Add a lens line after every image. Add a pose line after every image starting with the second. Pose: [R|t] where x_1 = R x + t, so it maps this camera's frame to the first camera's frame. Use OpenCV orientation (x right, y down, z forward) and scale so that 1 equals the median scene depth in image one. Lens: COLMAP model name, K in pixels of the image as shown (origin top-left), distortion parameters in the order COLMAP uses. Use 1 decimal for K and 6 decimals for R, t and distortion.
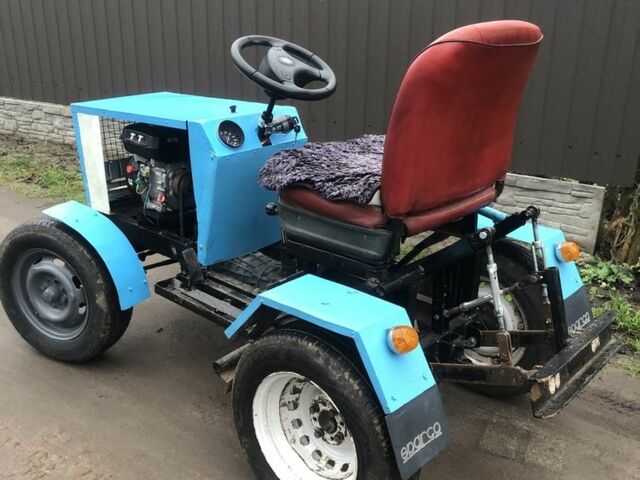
lens RADIAL K [[708.3, 0, 314.0], [0, 708.3, 243.8], [0, 0, 1]] dist [0.044743, 0.000000]
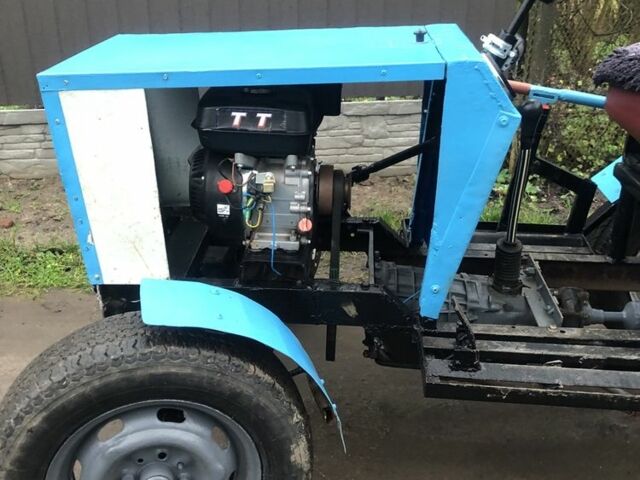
lens RADIAL K [[708.3, 0, 315.5], [0, 708.3, 243.7], [0, 0, 1]] dist [0.044743, 0.000000]
pose [[0.786633, -0.270327, 0.555096, -0.558247], [0.226079, 0.962729, 0.148461, -0.140463], [-0.574540, 0.008711, 0.818430, 0.618216]]
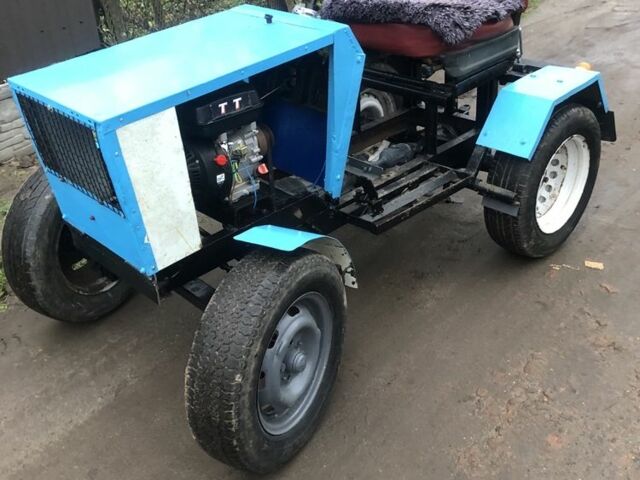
lens RADIAL K [[708.3, 0, 327.0], [0, 708.3, 244.5], [0, 0, 1]] dist [0.044743, 0.000000]
pose [[0.050906, -0.534105, 0.843884, -0.973741], [0.395155, 0.786796, 0.474136, -0.361307], [-0.917203, 0.309329, 0.251107, 0.852416]]
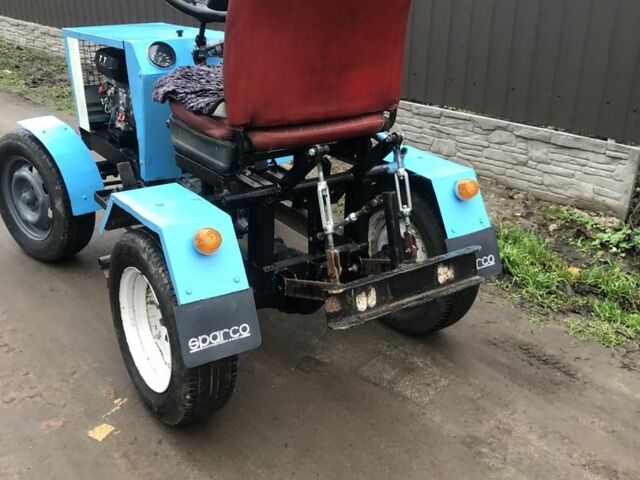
lens RADIAL K [[708.3, 0, 311.3], [0, 708.3, 246.5], [0, 0, 1]] dist [0.044743, 0.000000]
pose [[0.971471, 0.094399, -0.217560, 0.350257], [-0.083414, 0.994758, 0.059155, 0.047526], [0.222004, -0.039320, 0.974253, 0.001432]]
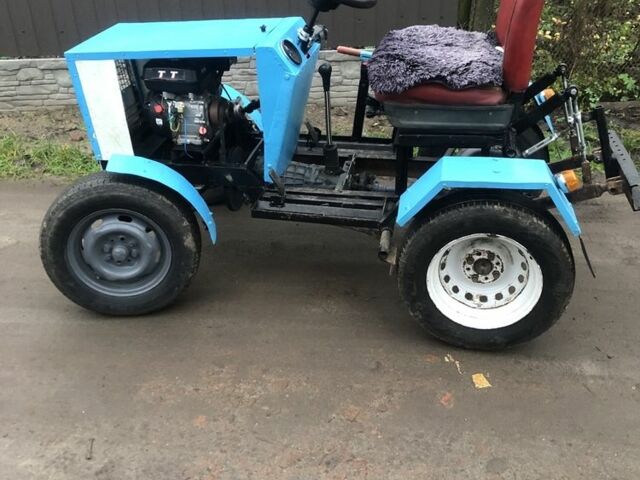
lens RADIAL K [[708.3, 0, 313.5], [0, 708.3, 239.2], [0, 0, 1]] dist [0.044743, 0.000000]
pose [[0.860757, -0.287660, 0.419938, -0.602875], [0.222536, 0.954648, 0.197803, -0.089247], [-0.457793, -0.076809, 0.885735, 0.022707]]
